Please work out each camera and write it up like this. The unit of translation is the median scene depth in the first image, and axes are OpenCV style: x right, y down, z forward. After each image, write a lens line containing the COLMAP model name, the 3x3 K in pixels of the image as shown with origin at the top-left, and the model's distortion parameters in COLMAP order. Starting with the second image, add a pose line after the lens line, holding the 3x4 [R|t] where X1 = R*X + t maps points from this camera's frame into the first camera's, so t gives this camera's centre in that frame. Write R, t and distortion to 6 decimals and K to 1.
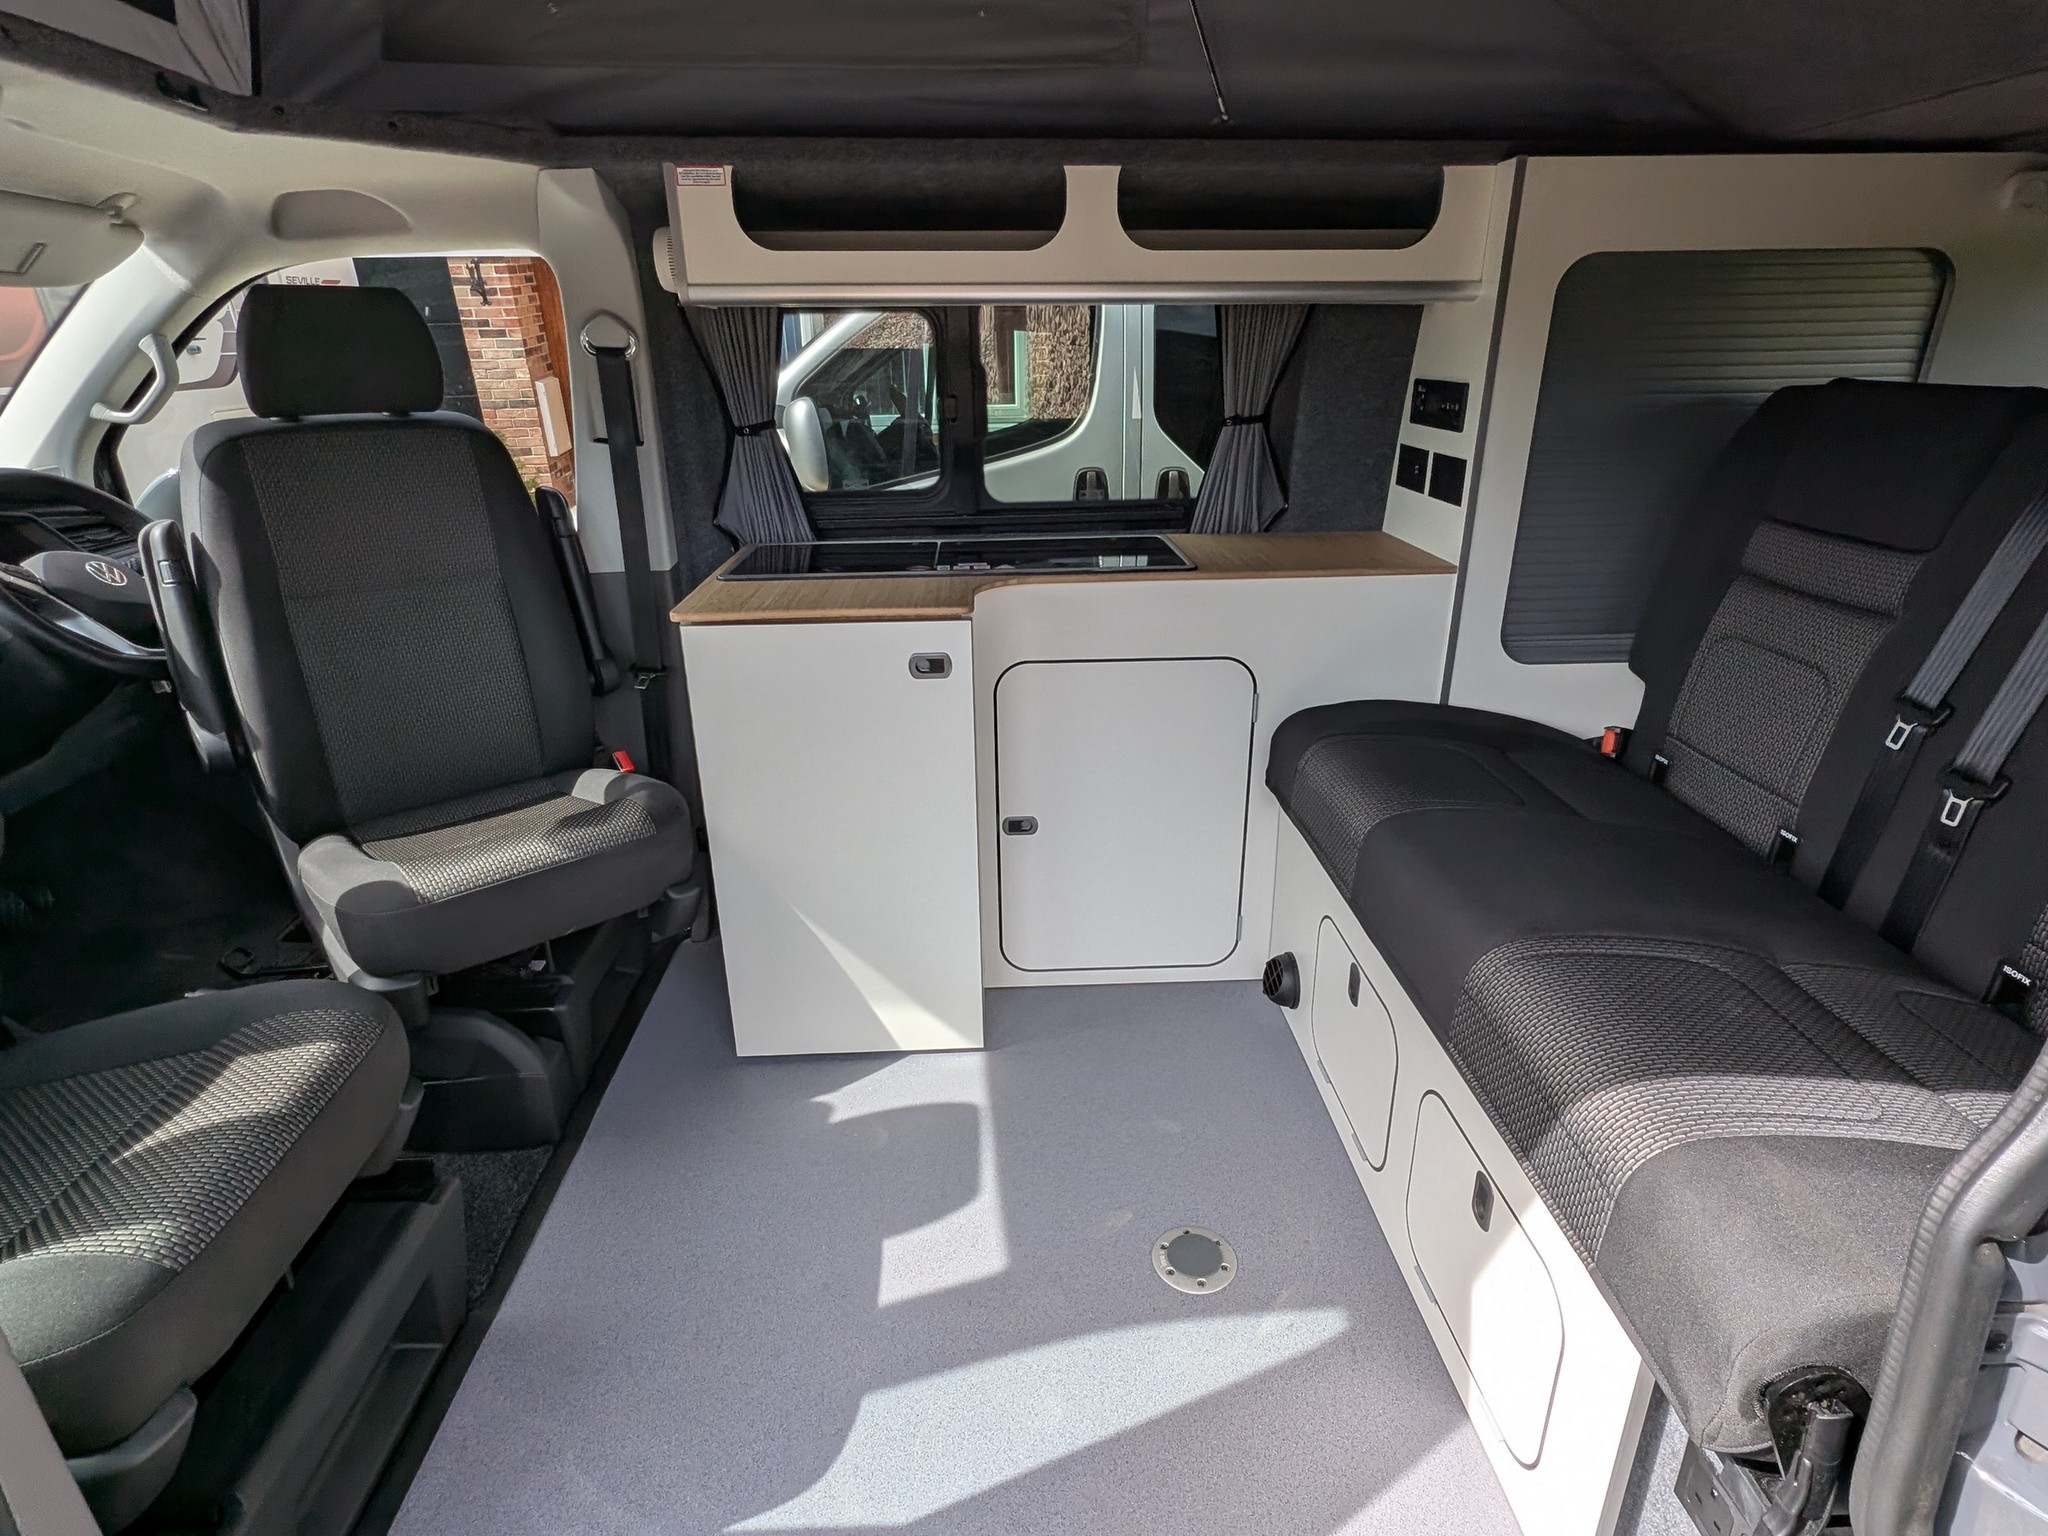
lens RADIAL K [[1066.7, 0, 1027.9], [0, 1066.7, 774.8], [0, 0, 1]] dist [0.002721, -0.000158]
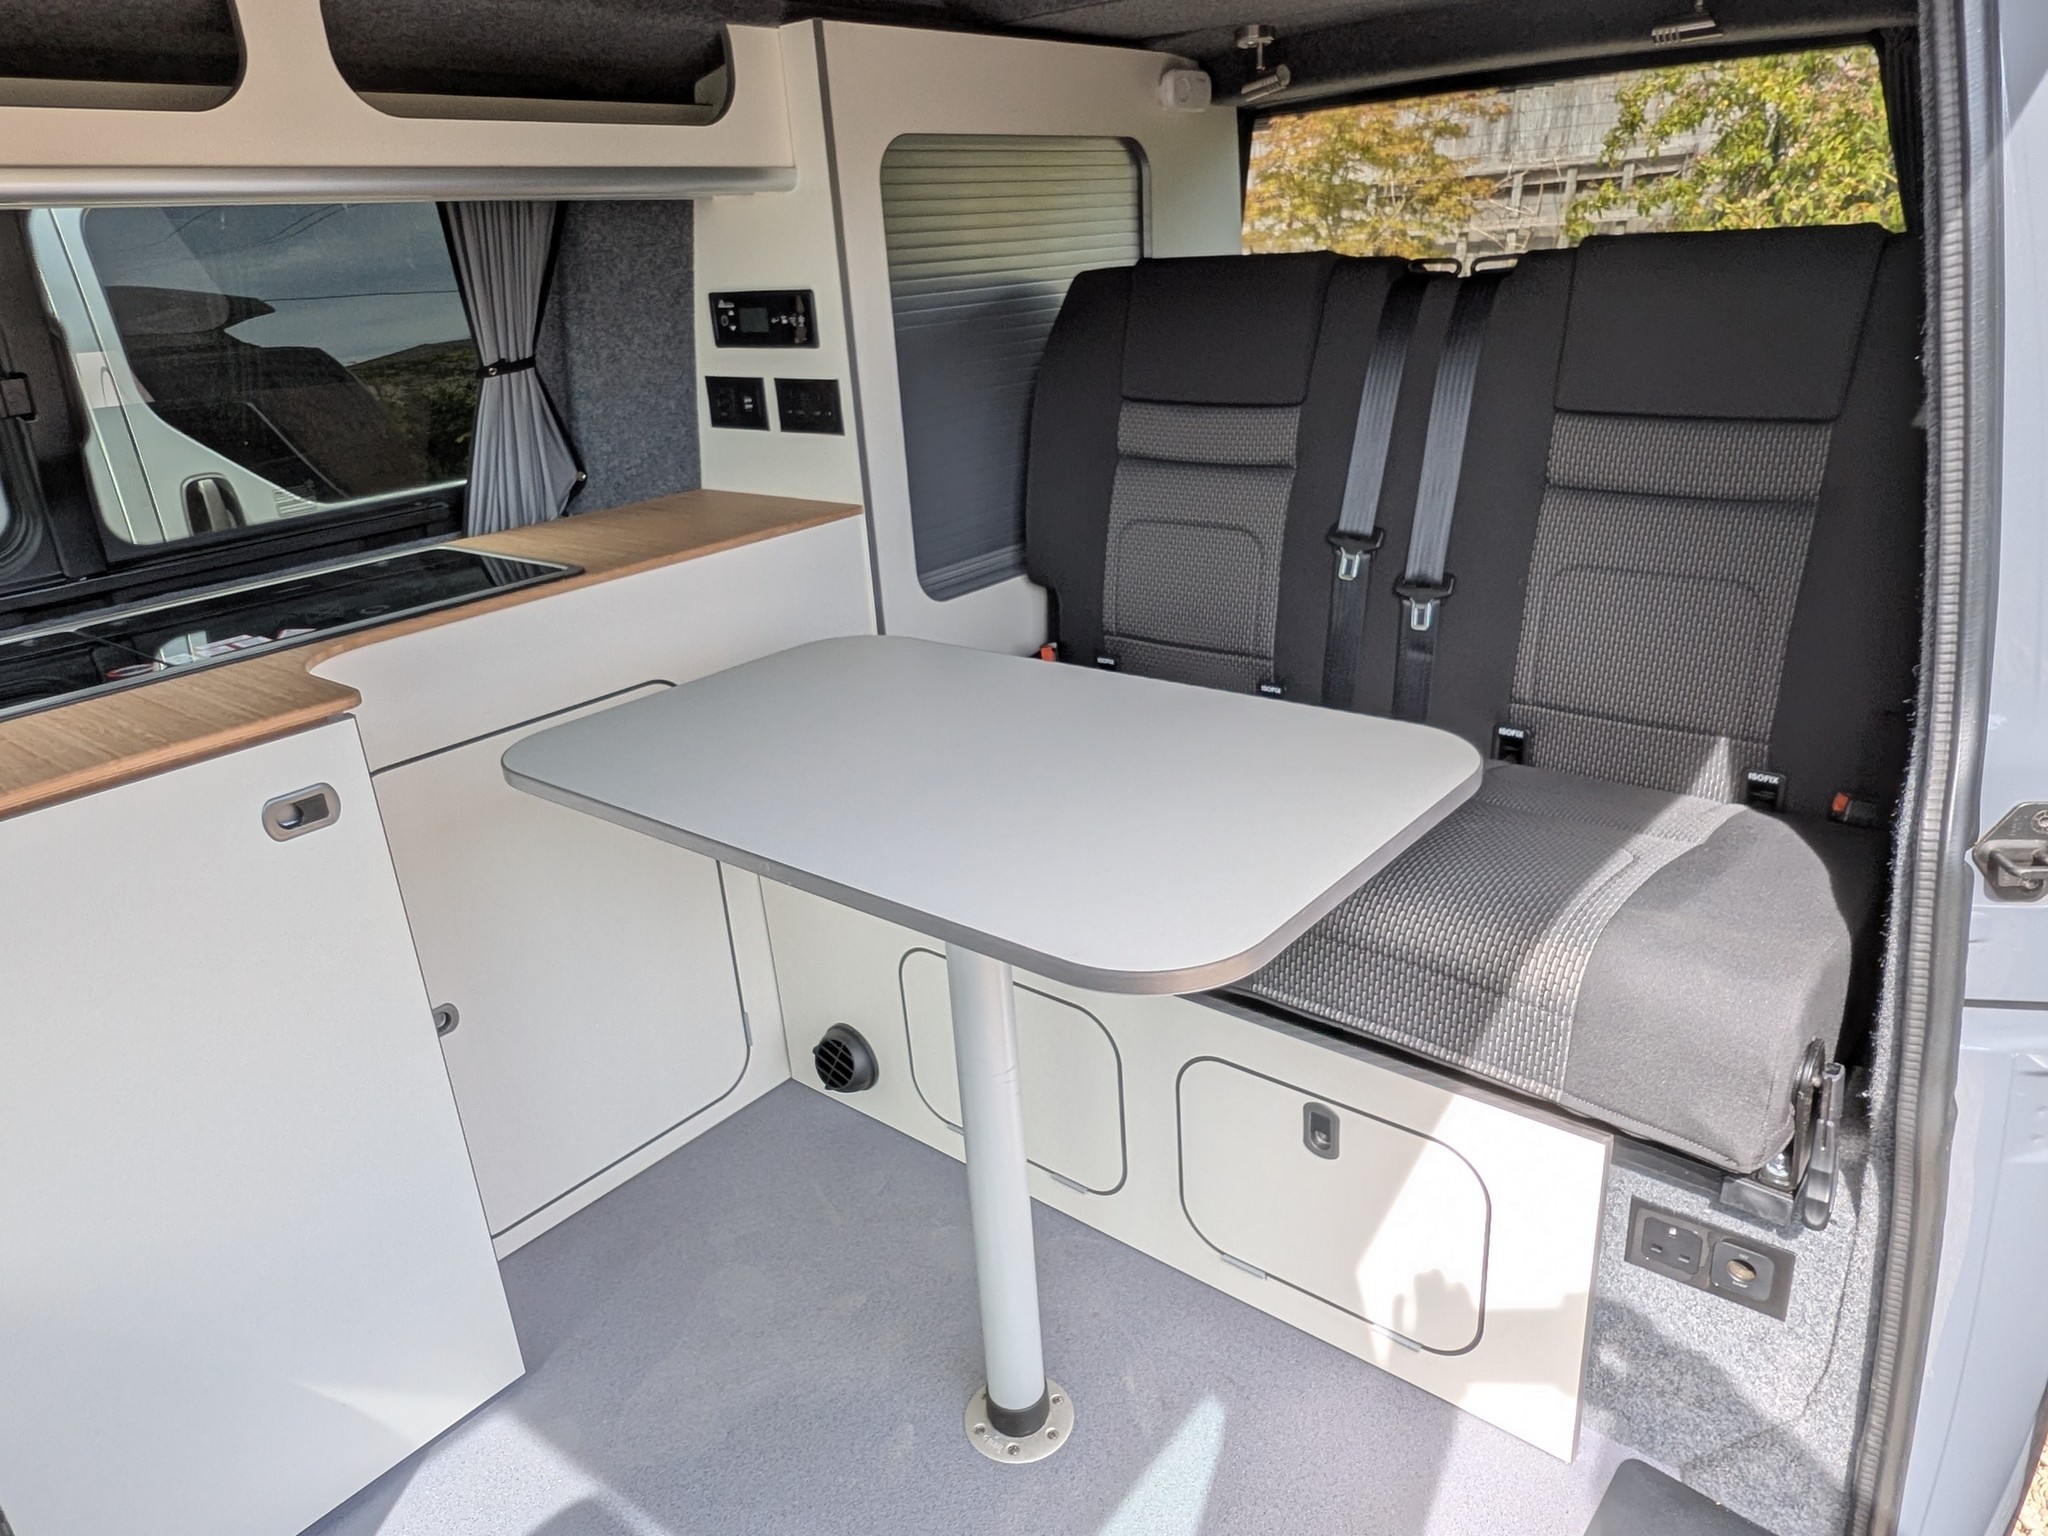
lens RADIAL K [[1342.0, 0, 1038.5], [0, 1342.0, 773.4], [0, 0, 1]] dist [-0.003679, 0.003409]
pose [[0.664578, -0.304110, 0.682535, -0.288188], [0.329714, 0.939047, 0.097362, -0.055465], [-0.670541, 0.160337, 0.724339, 0.182516]]
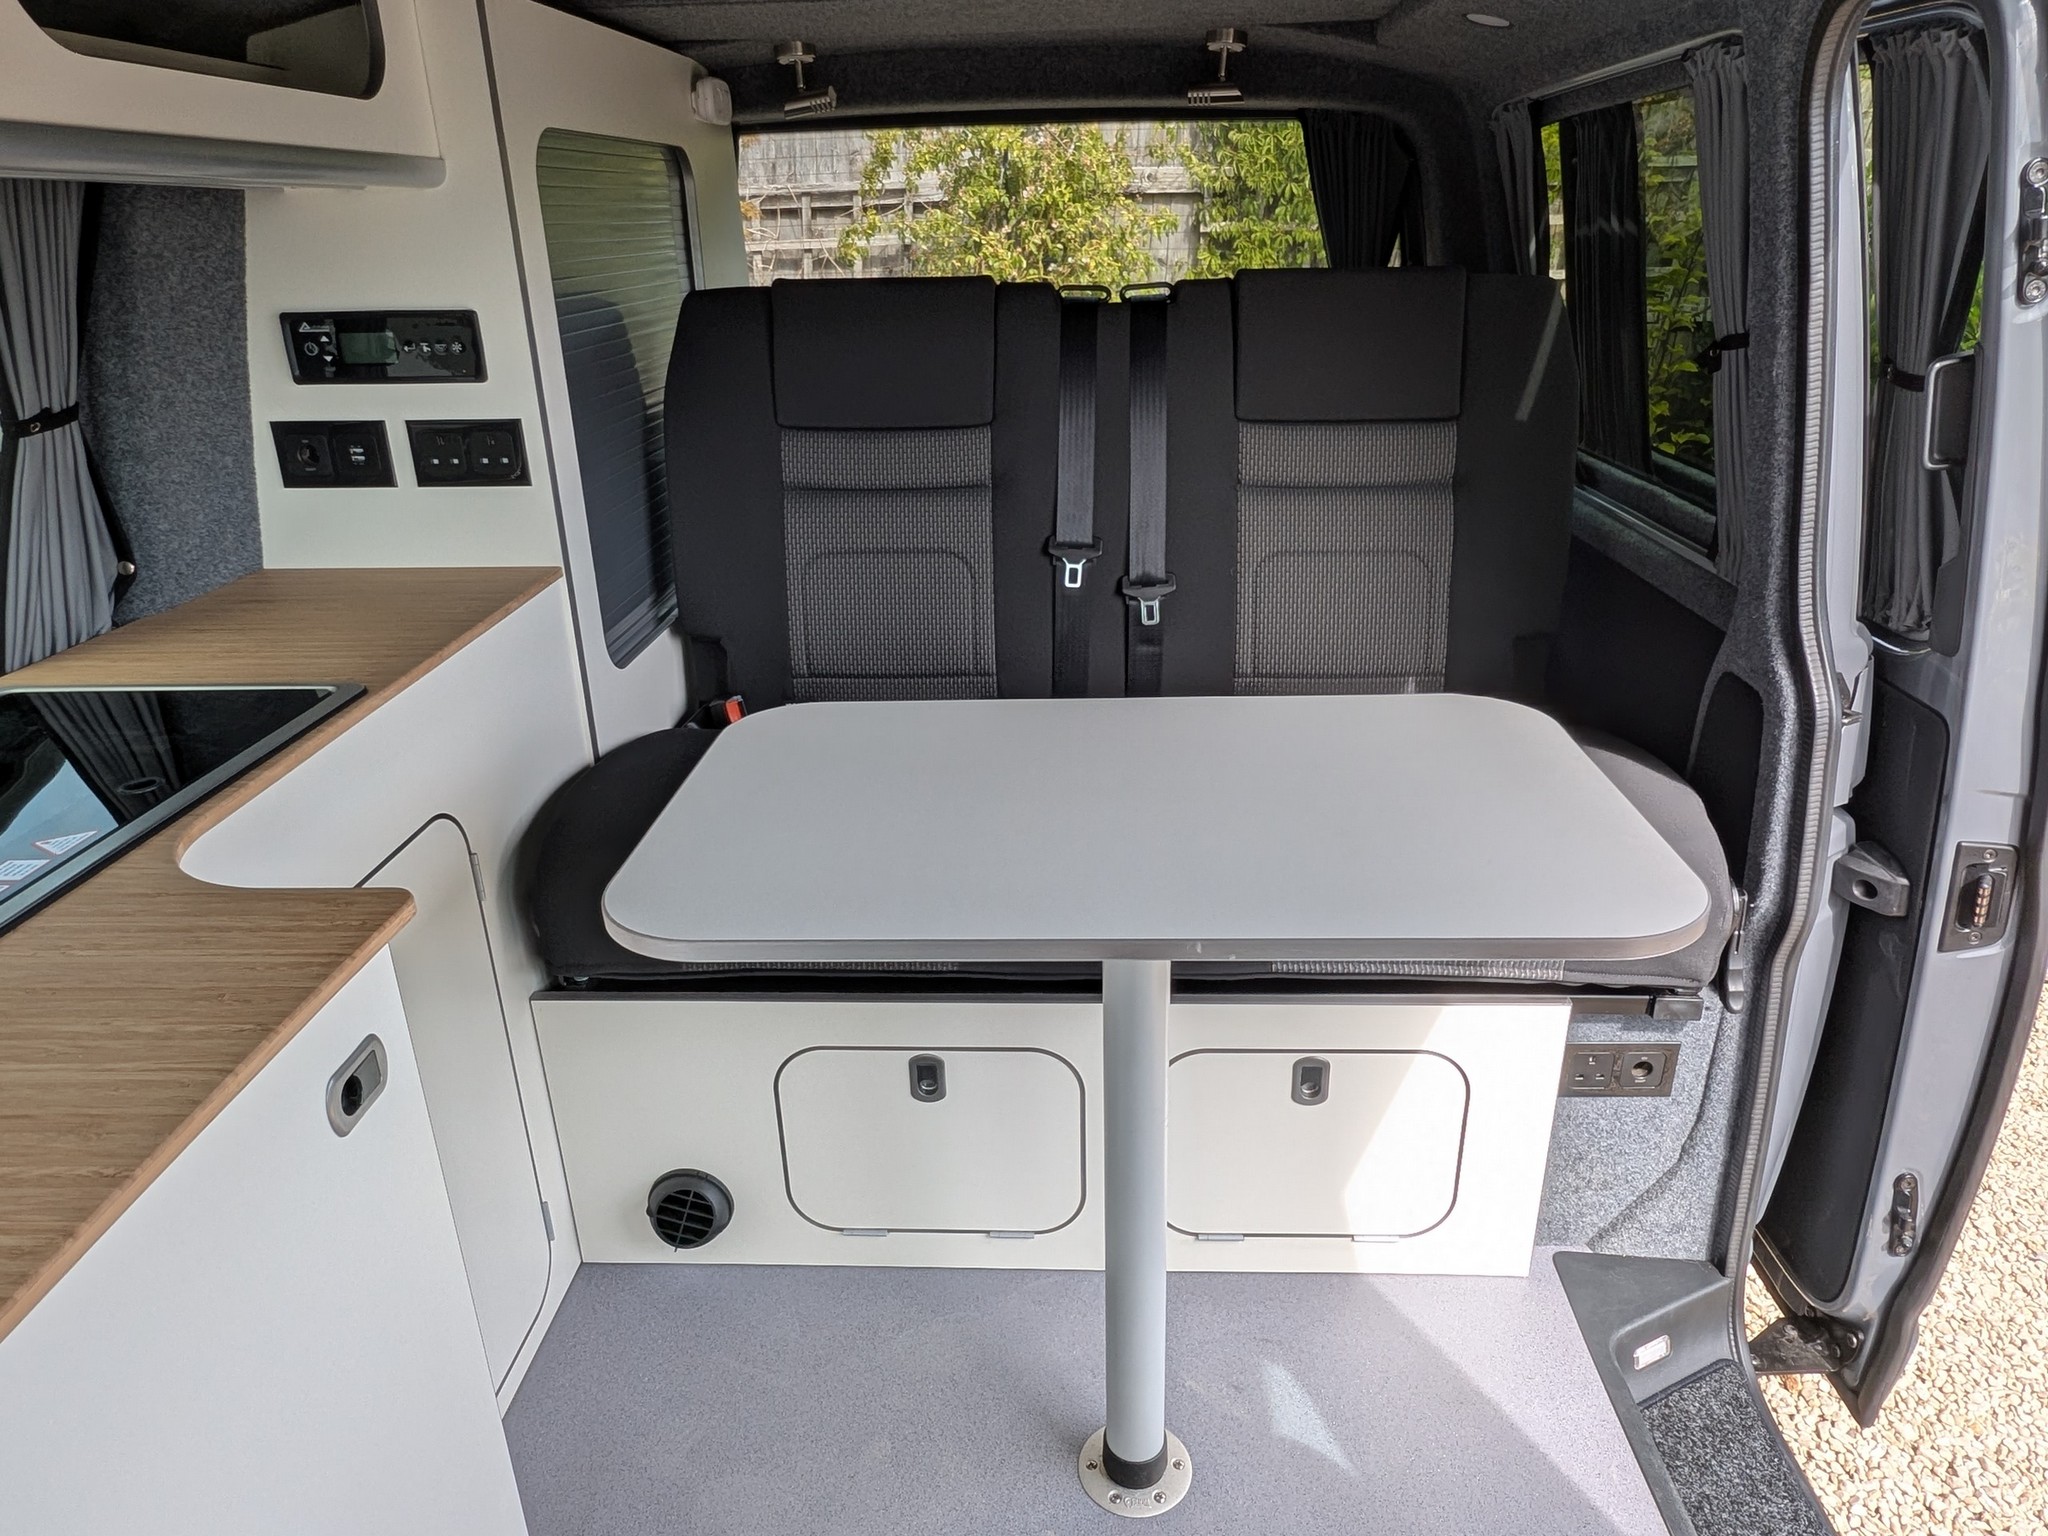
lens RADIAL K [[1342.0, 0, 1038.5], [0, 1342.0, 773.4], [0, 0, 1]] dist [-0.003679, 0.003409]
pose [[0.086411, -0.375907, 0.922620, -0.437305], [0.393169, 0.863784, 0.315112, -0.234395], [-0.915397, 0.335517, 0.222436, 0.567938]]
